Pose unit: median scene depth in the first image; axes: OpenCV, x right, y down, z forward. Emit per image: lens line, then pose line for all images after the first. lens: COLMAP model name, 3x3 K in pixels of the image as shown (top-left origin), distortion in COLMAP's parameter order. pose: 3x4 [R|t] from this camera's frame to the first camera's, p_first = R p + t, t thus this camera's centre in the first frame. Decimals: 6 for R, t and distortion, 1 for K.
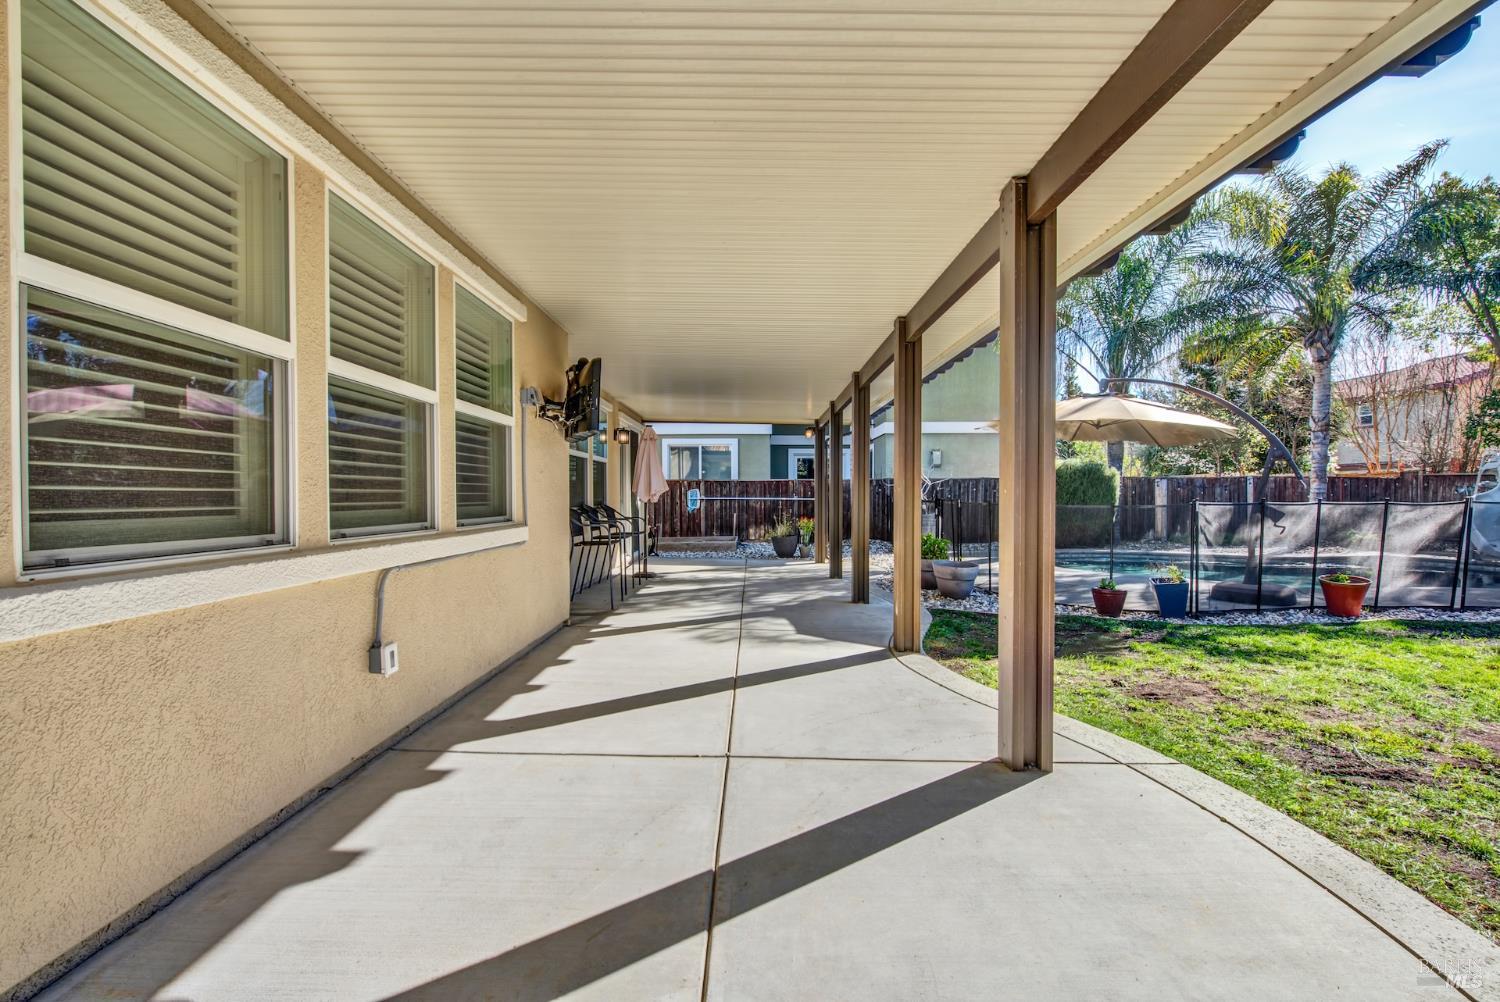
lens RADIAL K [[594.1, 0, 748.7], [0, 594.1, 505.3], [0, 0, 1]] dist [0.000544, -0.002267]
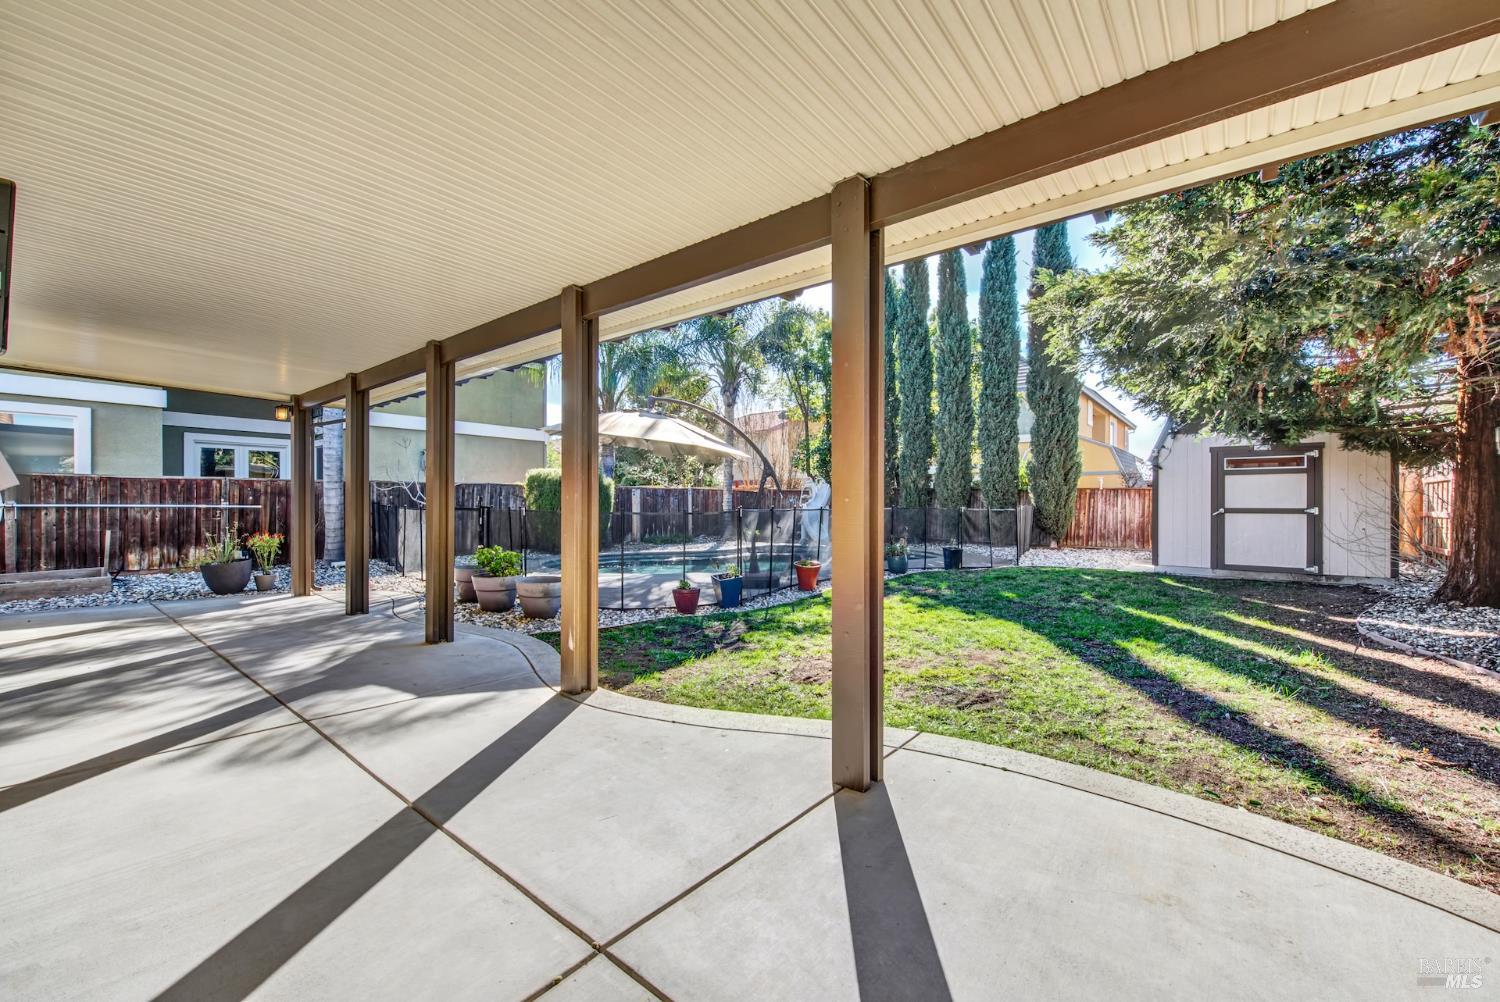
lens RADIAL K [[594.7, 0, 747.7], [0, 594.7, 503.7], [0, 0, 1]] dist [0.000227, -0.000272]
pose [[0.629973, 0.002899, 0.776612, -0.098803], [0.008372, 0.999910, -0.010524, -0.001838], [-0.776572, 0.013132, 0.629892, 0.127576]]
